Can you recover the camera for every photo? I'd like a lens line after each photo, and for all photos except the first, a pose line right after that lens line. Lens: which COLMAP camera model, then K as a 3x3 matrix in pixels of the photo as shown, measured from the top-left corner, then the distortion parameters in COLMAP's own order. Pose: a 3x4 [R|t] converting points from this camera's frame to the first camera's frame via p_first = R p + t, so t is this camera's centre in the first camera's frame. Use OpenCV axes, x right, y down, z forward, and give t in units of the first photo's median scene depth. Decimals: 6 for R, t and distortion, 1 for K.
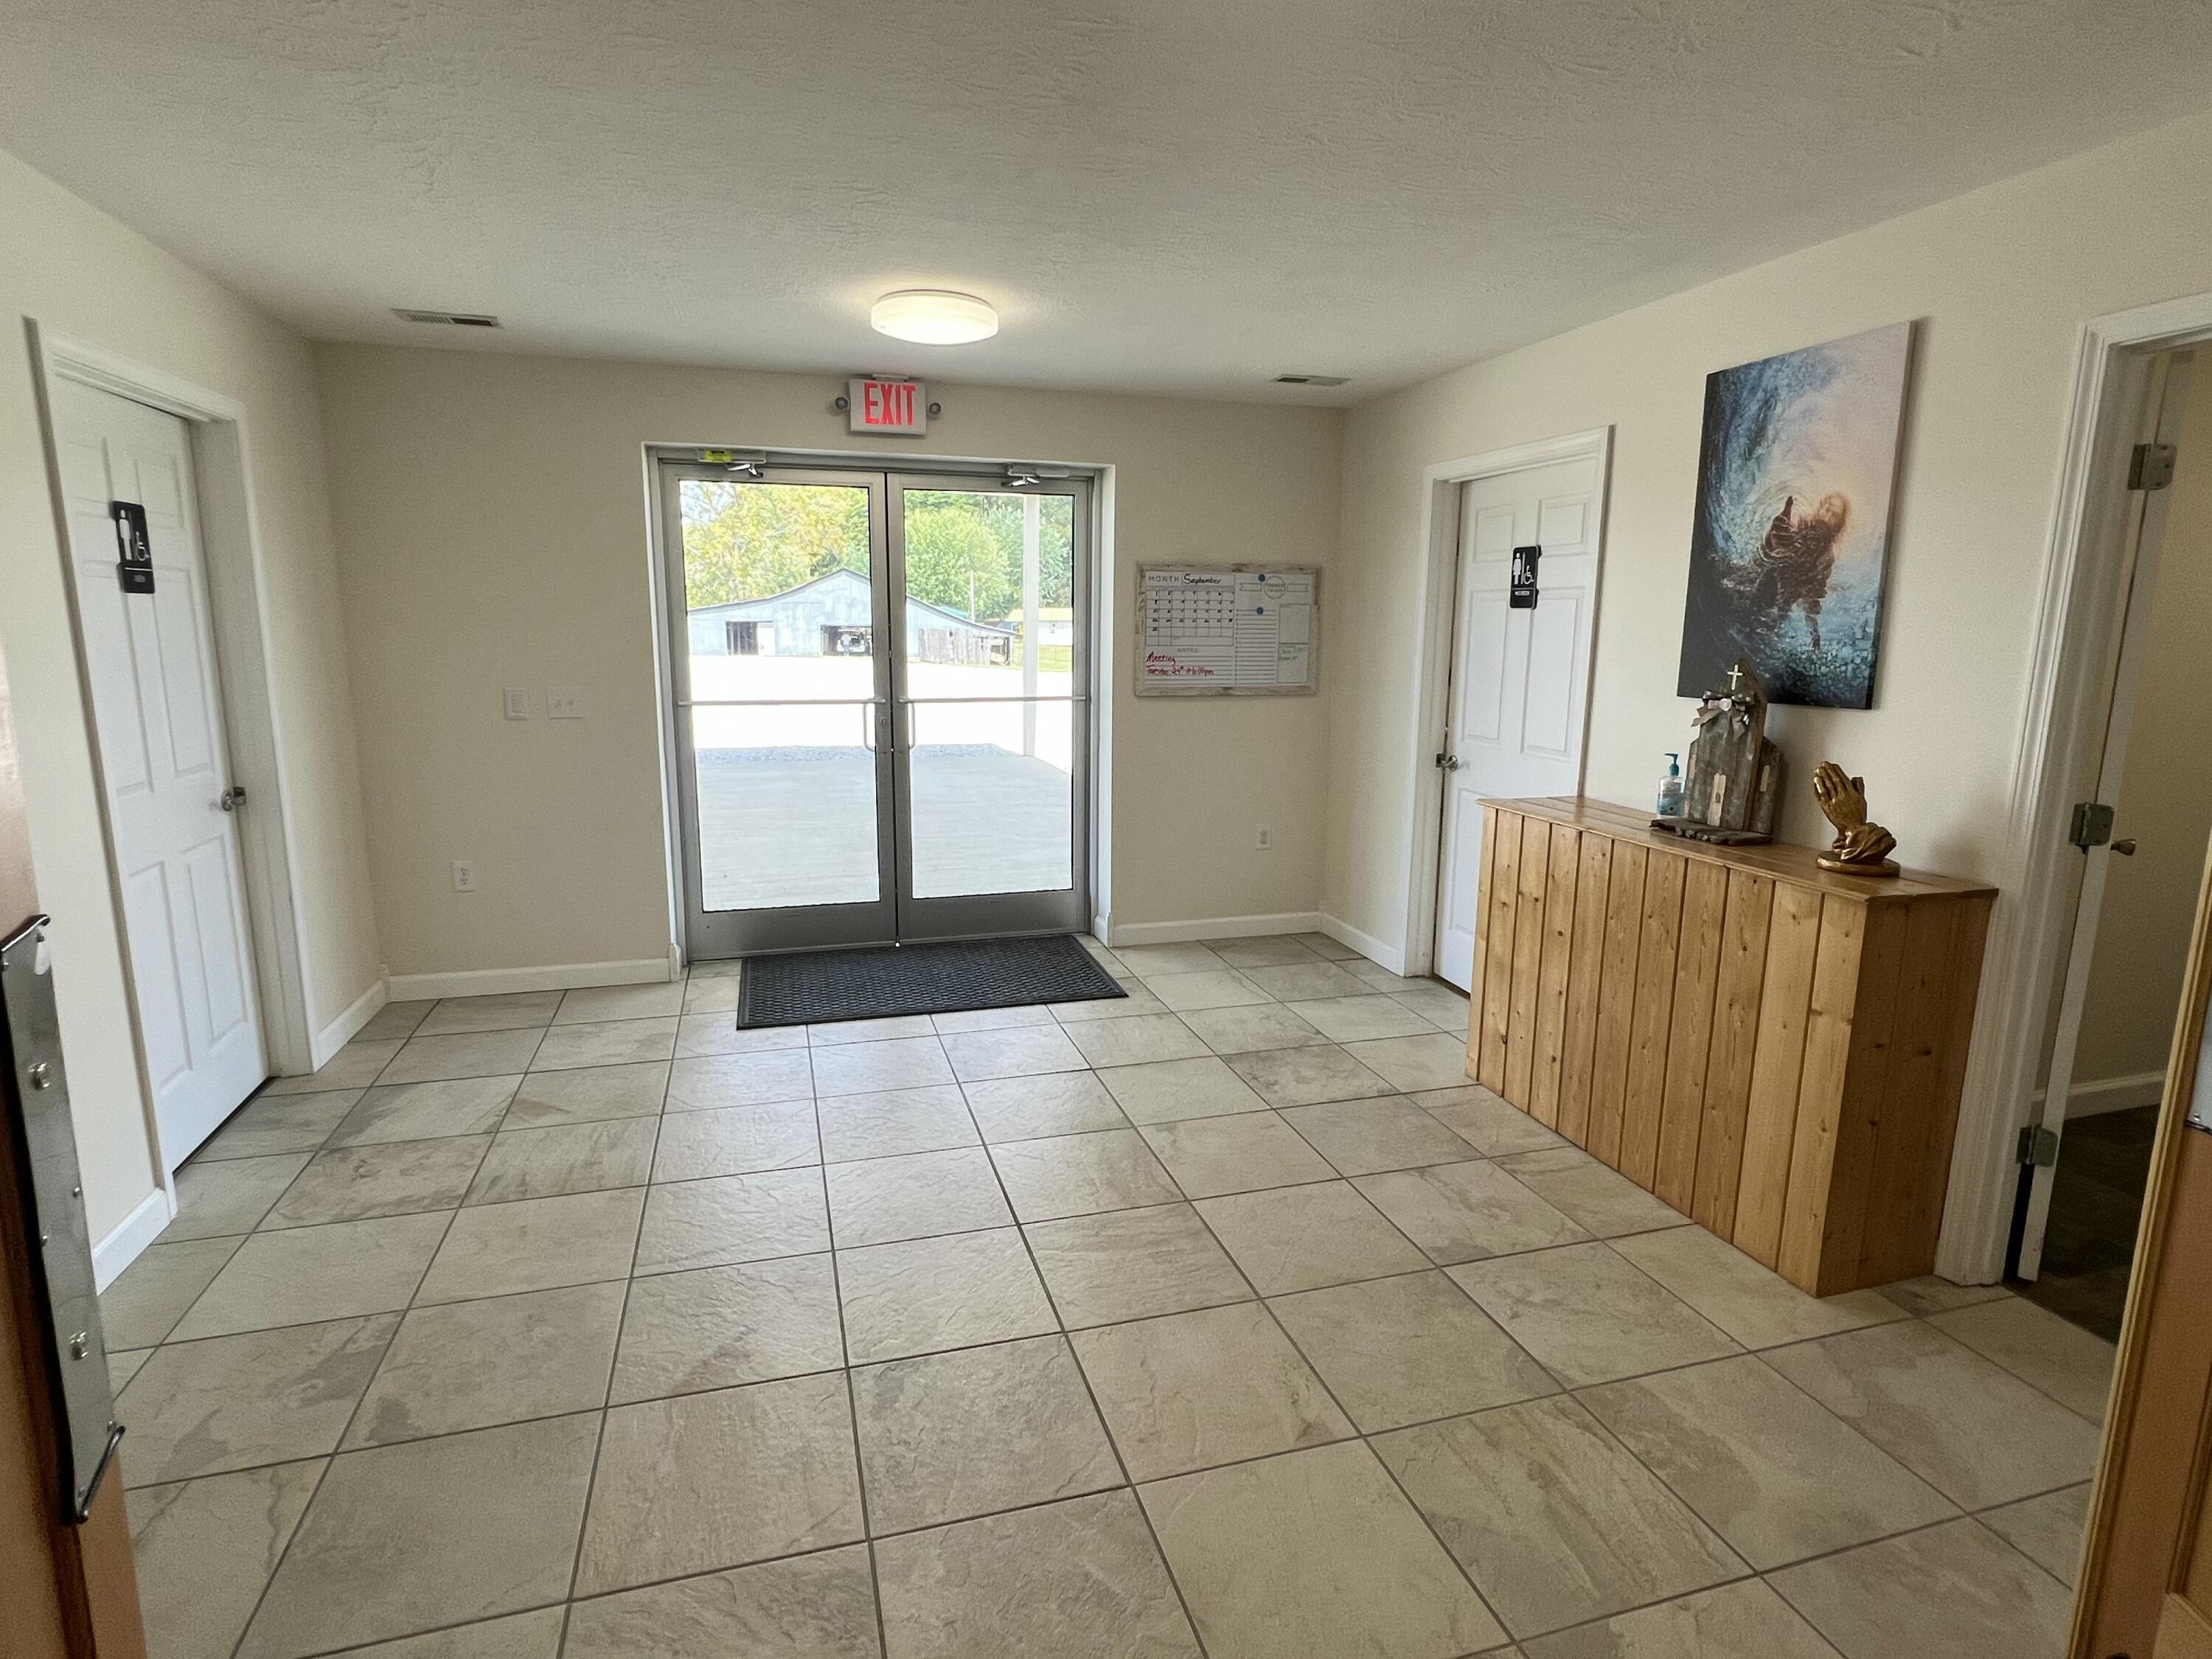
lens RADIAL K [[1151.0, 0, 1106.0], [0, 1151.0, 829.5], [0, 0, 1]] dist [0.001546, 0.000198]
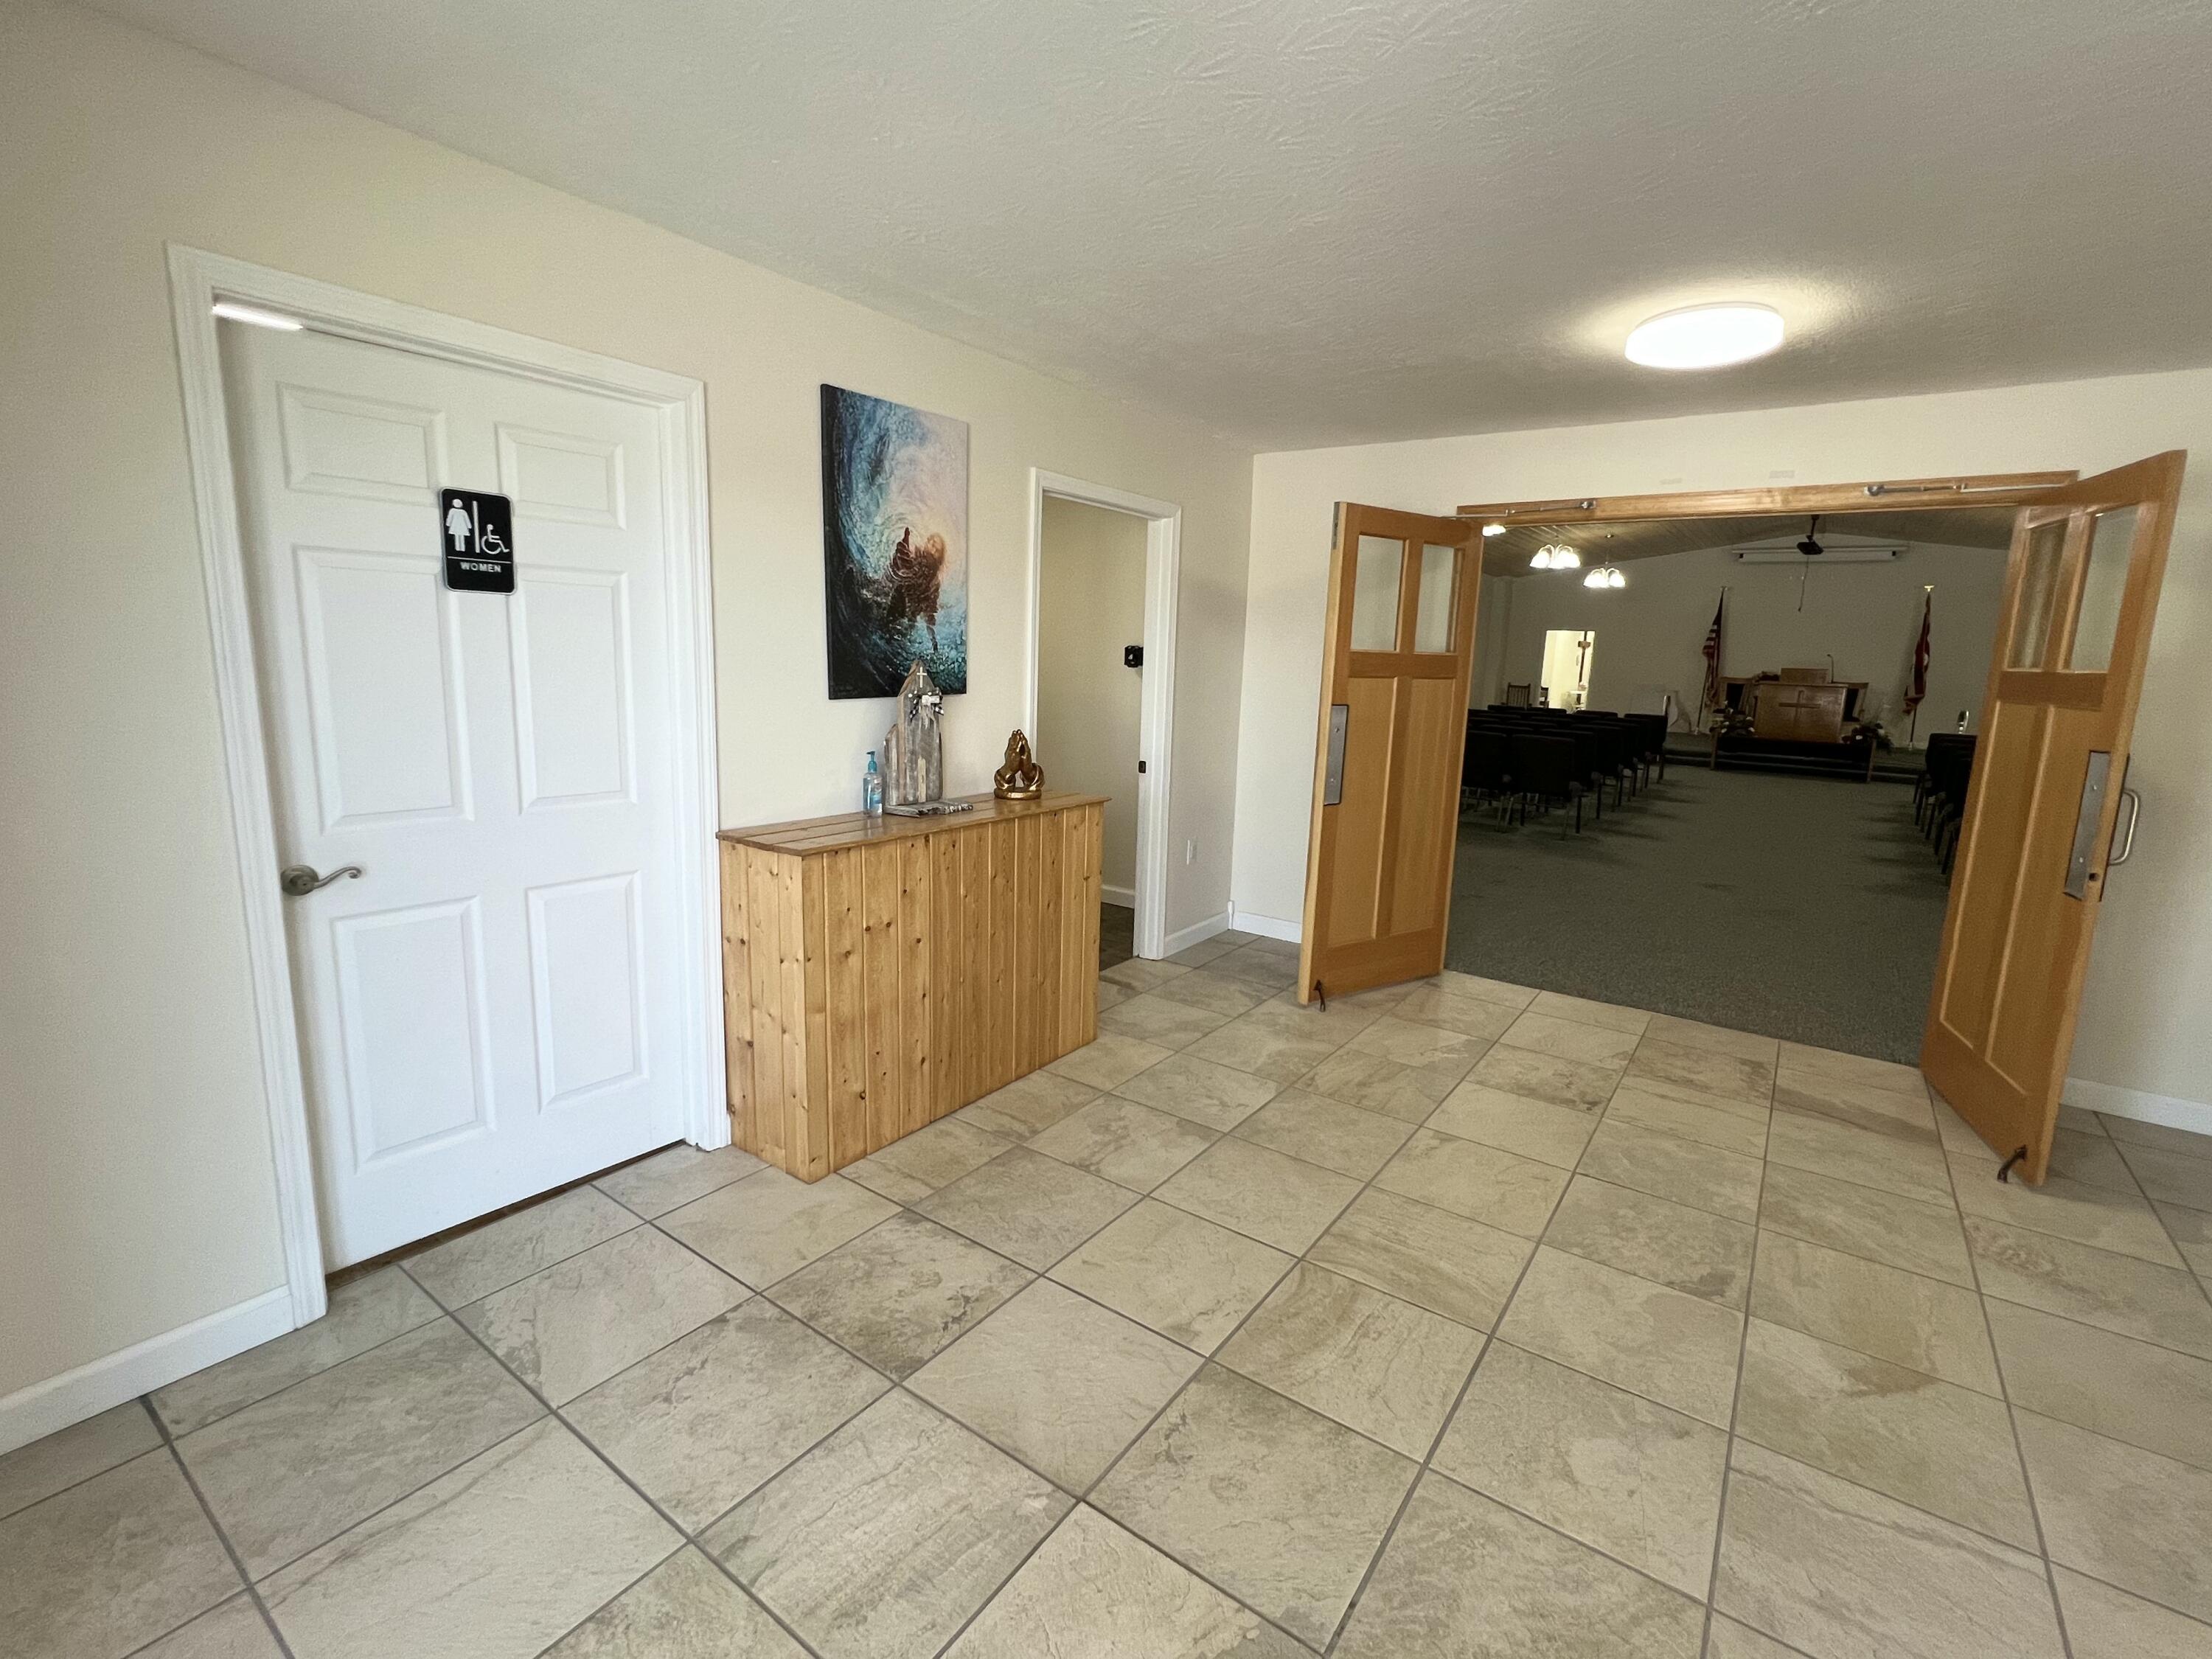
lens RADIAL K [[1002.5, 0, 1089.0], [0, 1002.5, 829.9], [0, 0, 1]] dist [0.002193, 0.000158]
pose [[-0.603359, -0.171852, 0.778732, -0.393848], [0.105126, 0.950842, 0.291285, -0.263583], [-0.790510, 0.257615, -0.555634, 1.466805]]
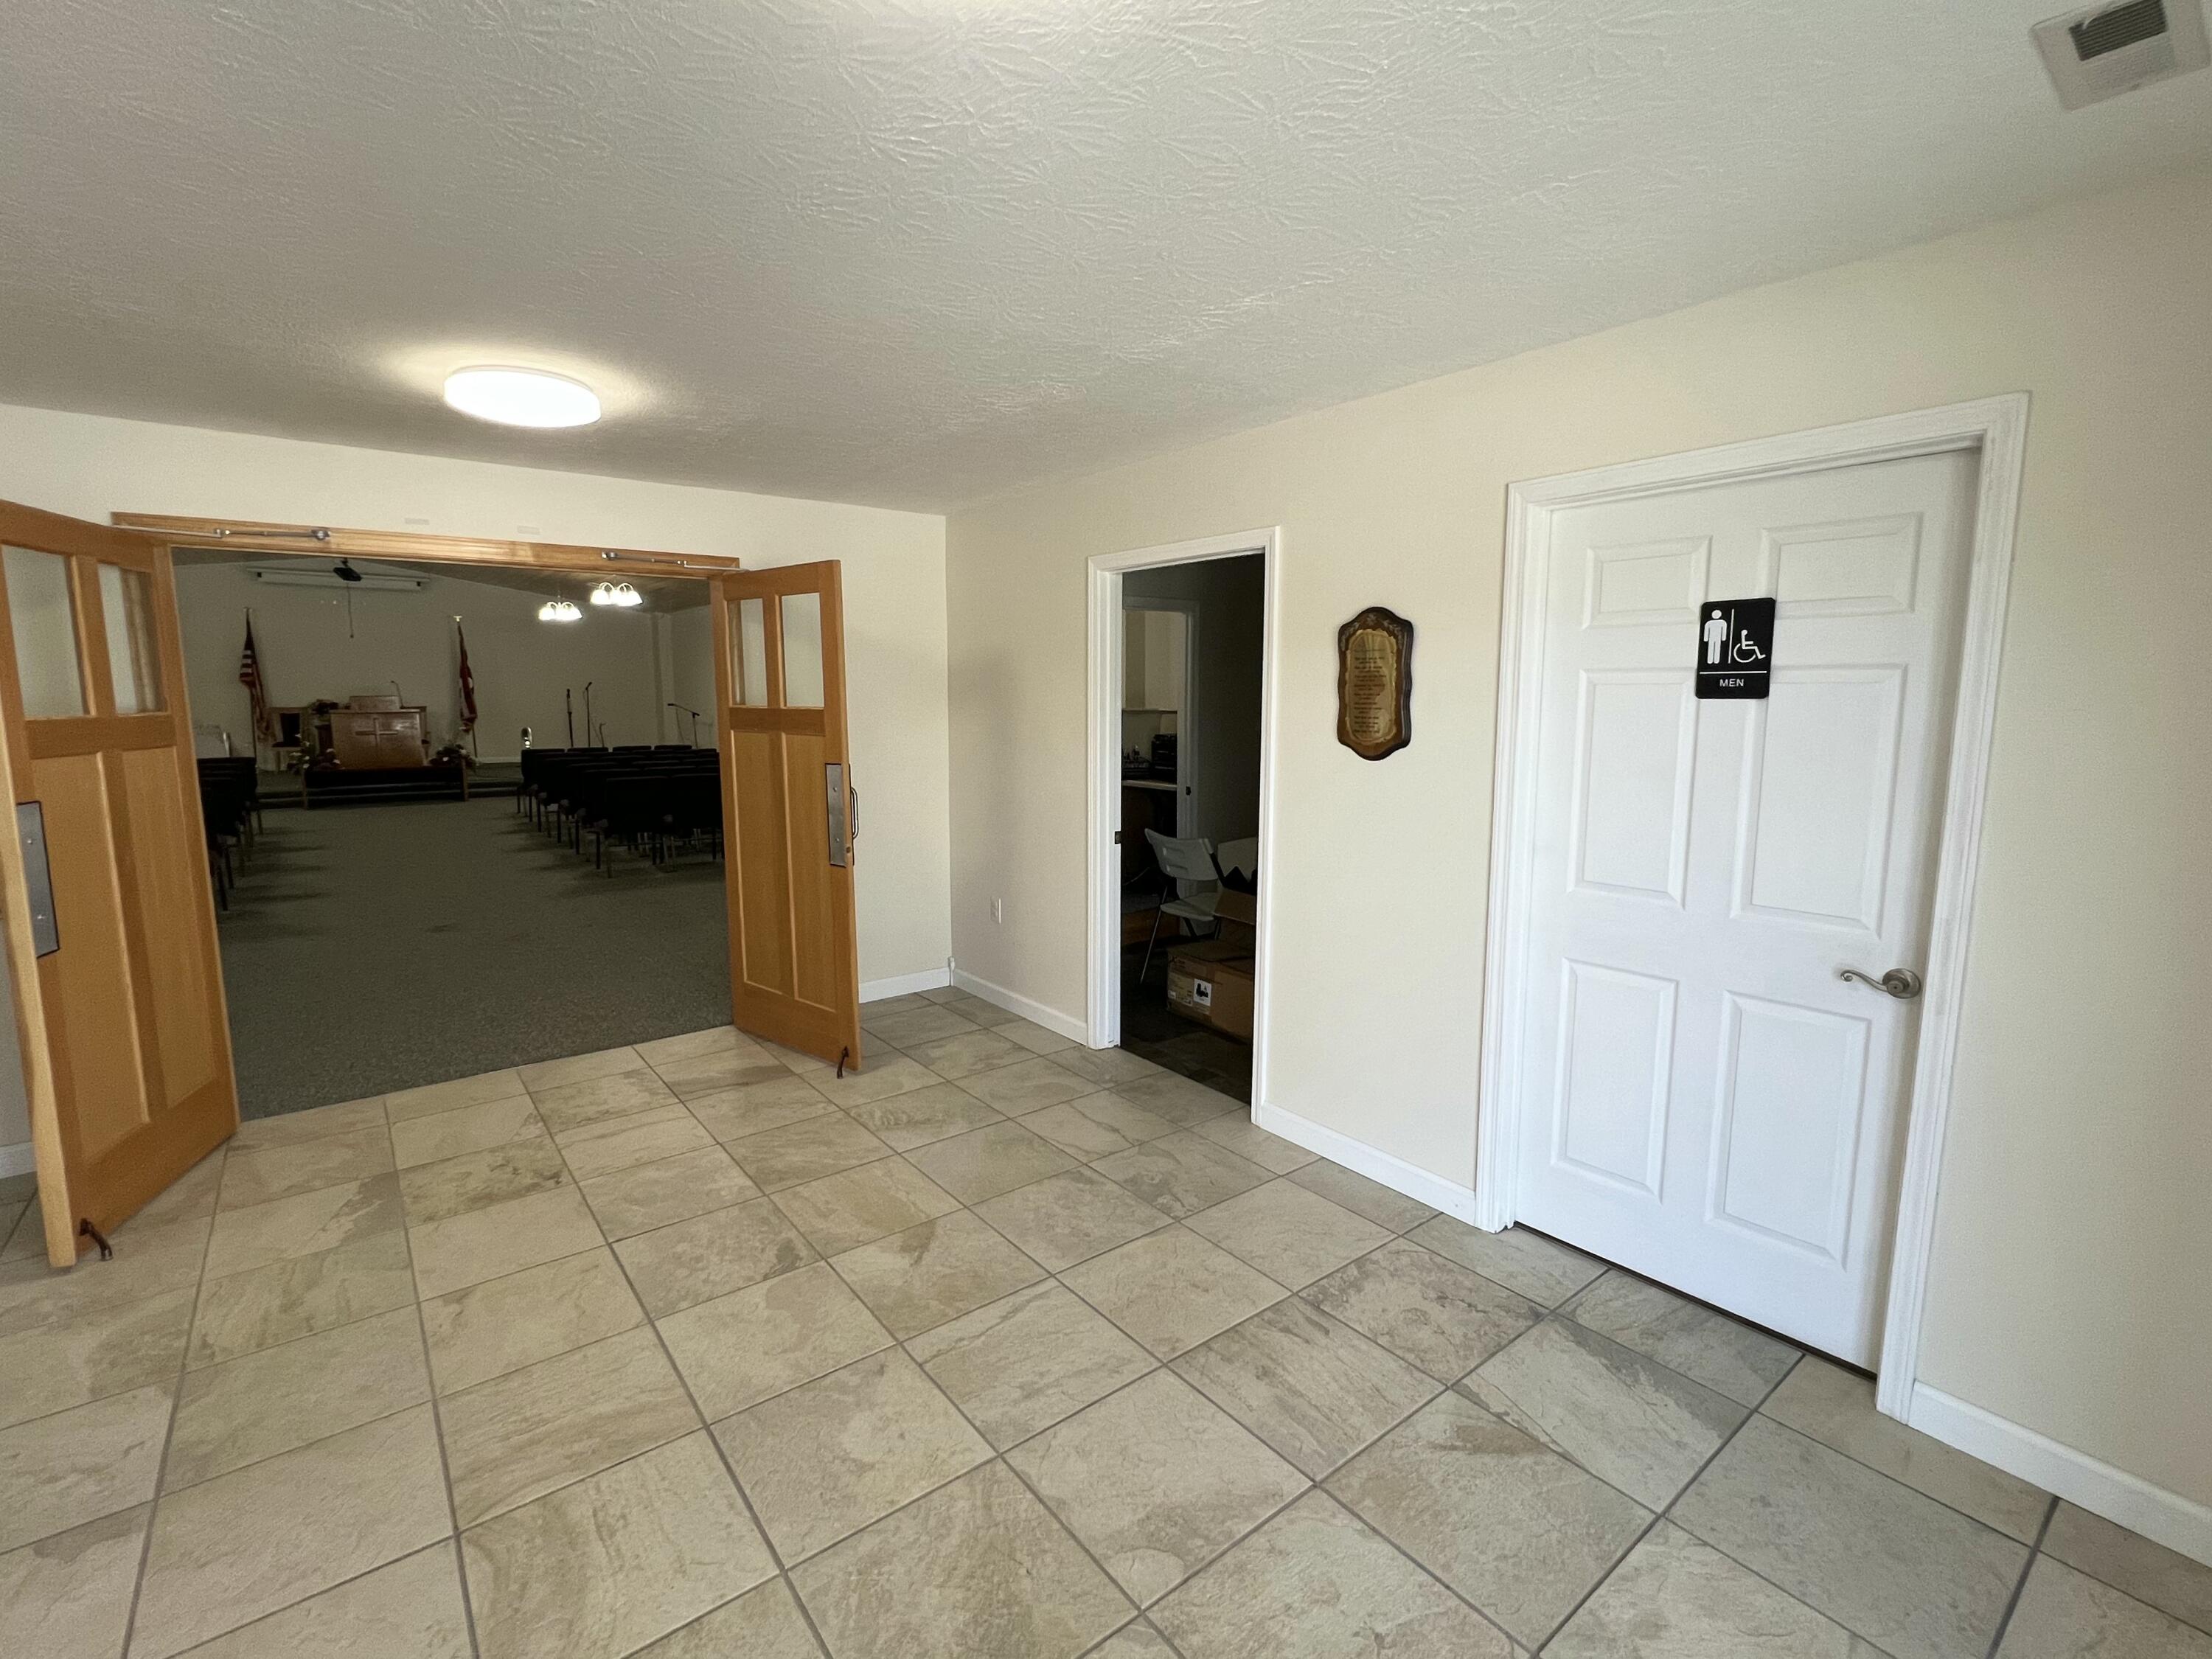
lens RADIAL K [[1012.4, 0, 1096.8], [0, 1012.4, 825.8], [0, 0, 1]] dist [0.001339, 0.000683]
pose [[-0.934713, 0.039704, -0.353179, -0.091346], [-0.070667, 0.953135, 0.294176, -0.301748], [0.348307, 0.299928, -0.888102, 1.526313]]
